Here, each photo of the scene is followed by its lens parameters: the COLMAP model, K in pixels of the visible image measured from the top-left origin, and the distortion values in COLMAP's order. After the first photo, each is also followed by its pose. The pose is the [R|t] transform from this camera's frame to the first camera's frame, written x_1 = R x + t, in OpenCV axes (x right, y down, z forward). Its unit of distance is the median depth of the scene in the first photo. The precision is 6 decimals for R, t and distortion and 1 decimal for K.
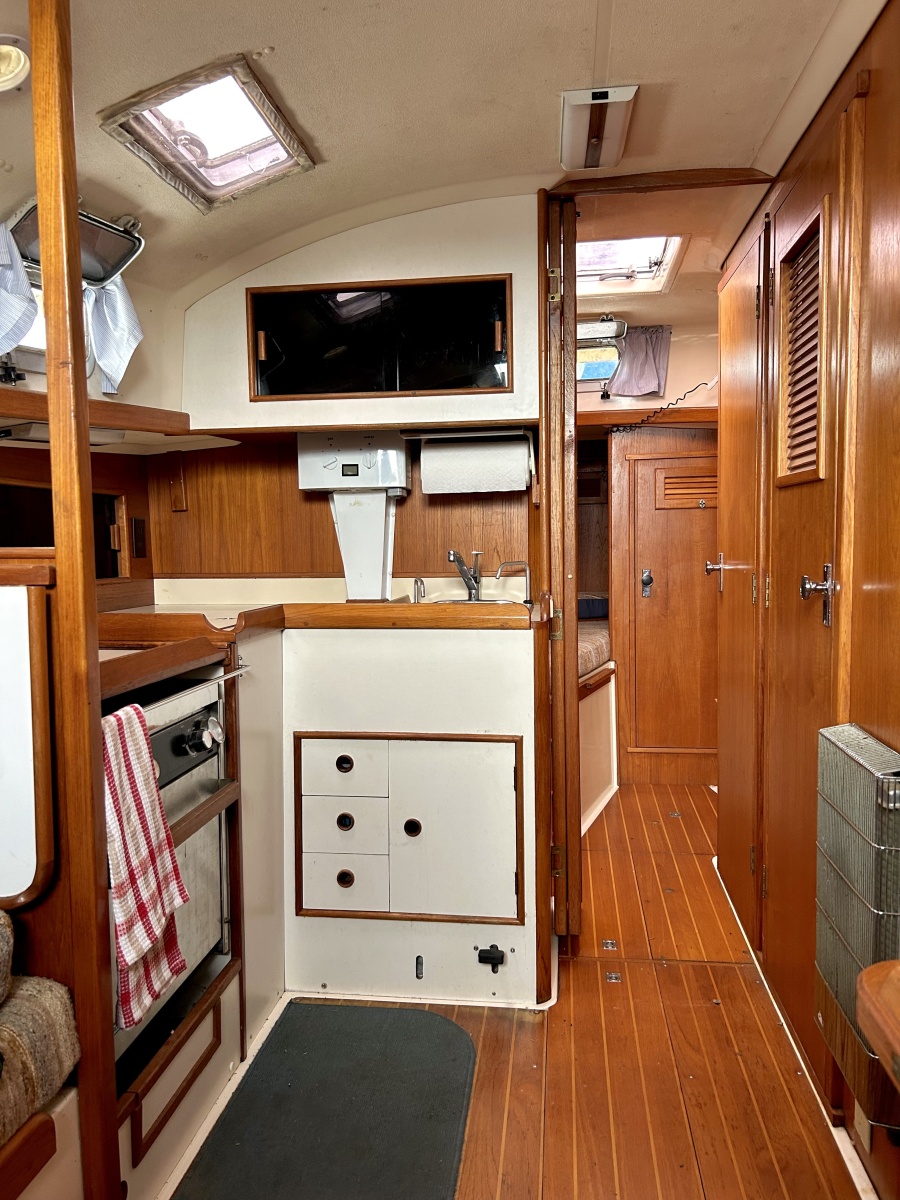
lens RADIAL K [[906.6, 0, 450.0], [0, 906.6, 600.0], [0, 0, 1]] dist [0.046082, -0.043779]
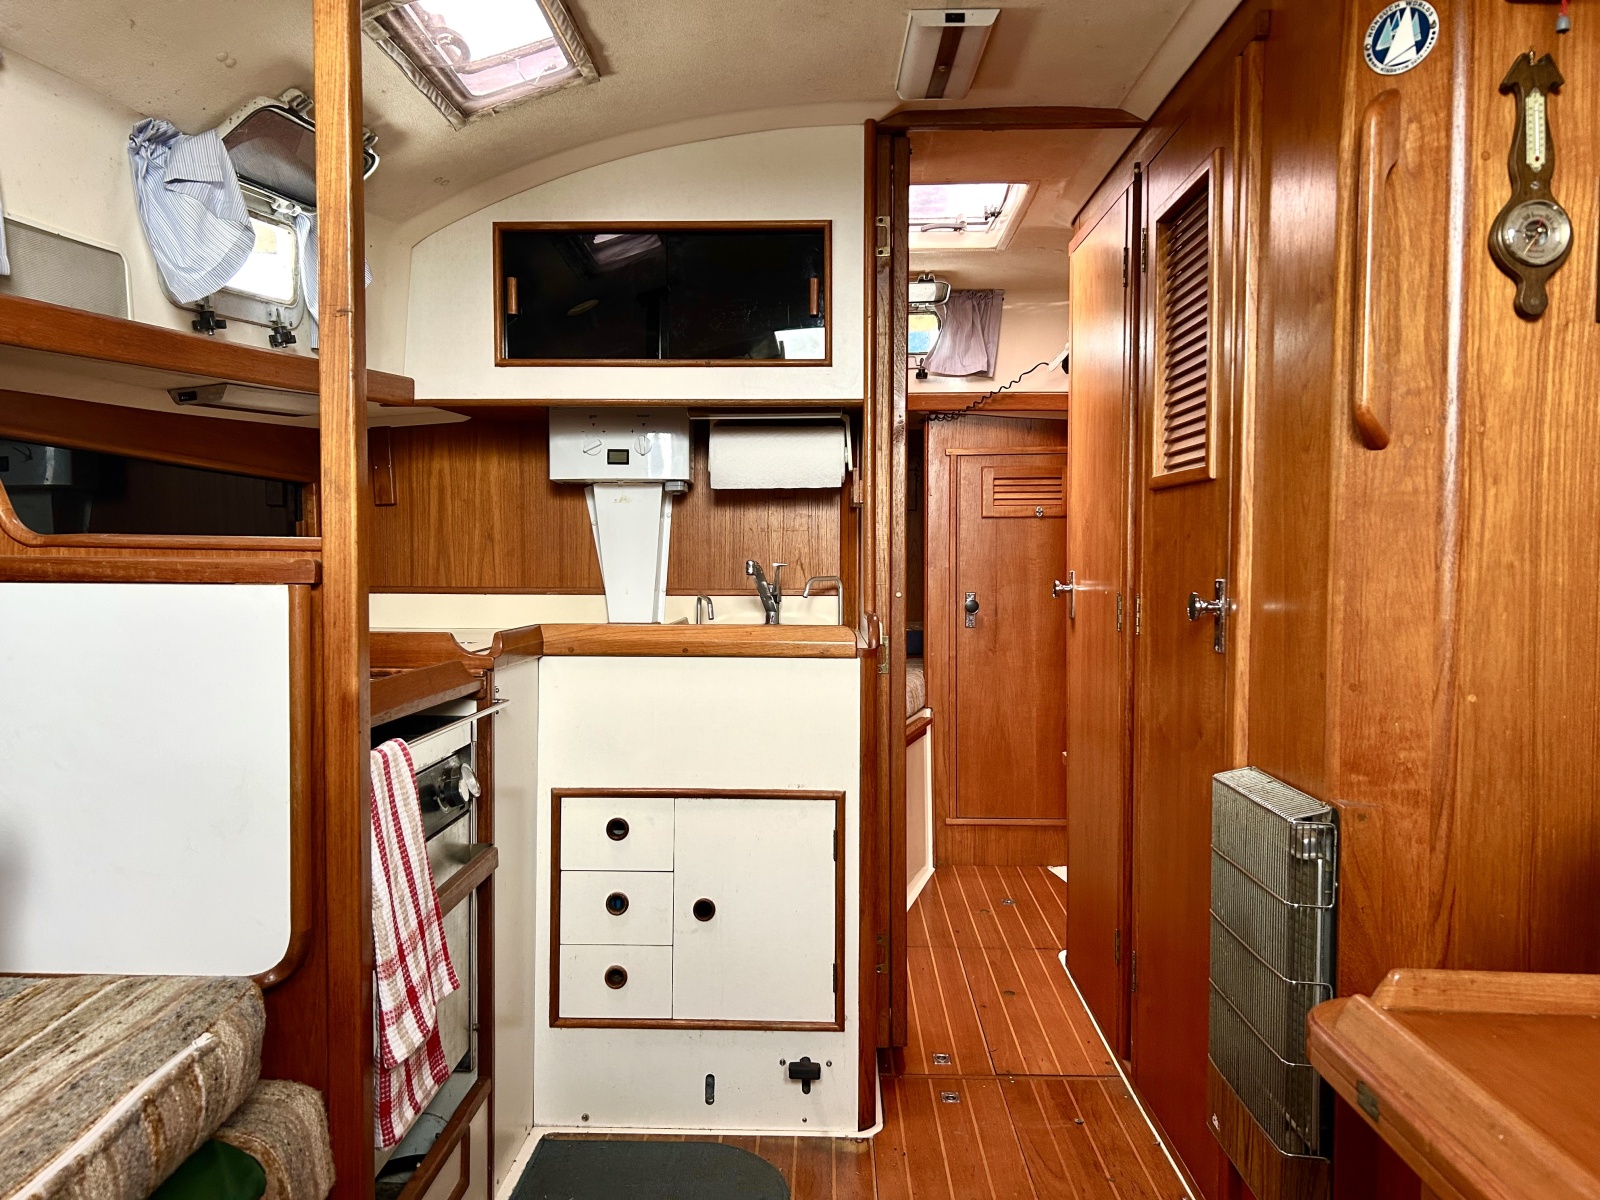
lens RADIAL K [[1208.2, 0, 798.7], [0, 1208.2, 599.1], [0, 0, 1]] dist [0.057133, -0.071525]
pose [[0.994768, 0.013378, 0.101276, -0.070403], [-0.009898, 0.999346, -0.034786, 0.017391], [-0.101675, 0.033602, 0.994250, -0.062769]]
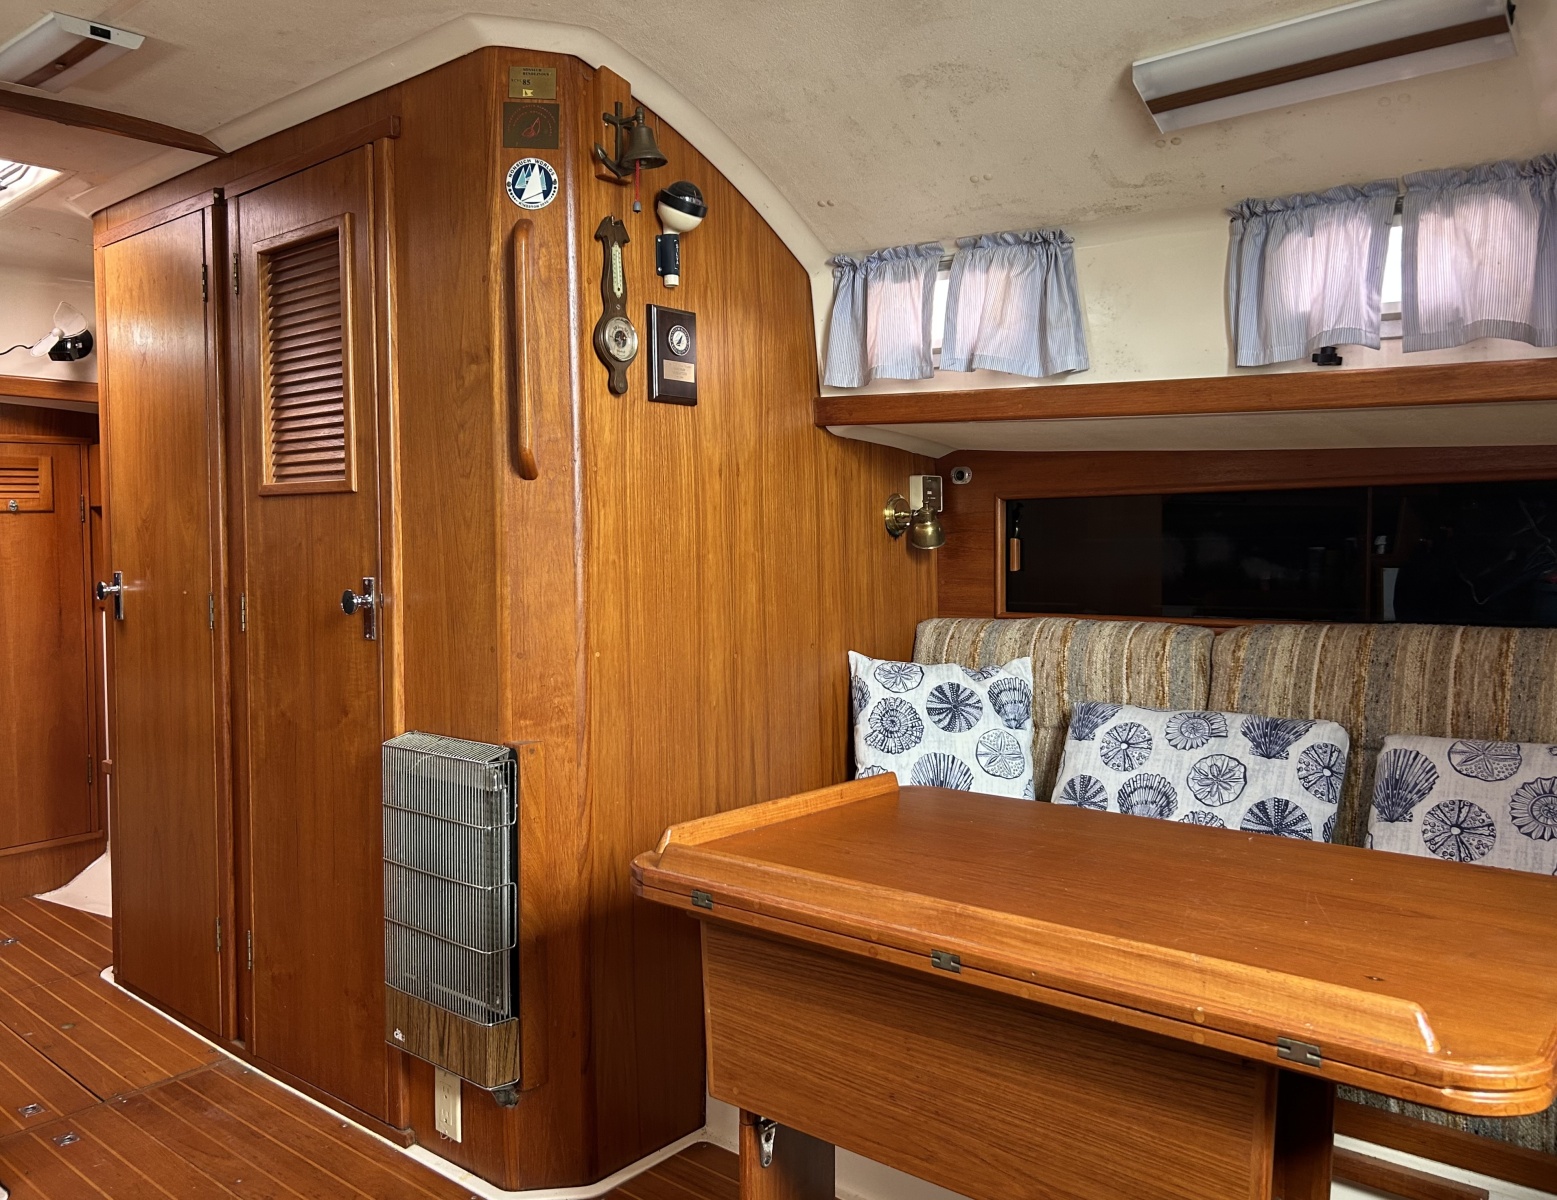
lens RADIAL K [[1234.2, 0, 775.3], [0, 1234.2, 530.5], [0, 0, 1]] dist [0.063838, -0.082331]
pose [[0.548744, 0.004980, 0.835975, -0.381022], [0.065128, 0.996688, -0.048688, 0.003324], [-0.833450, 0.081162, 0.546603, -0.091764]]
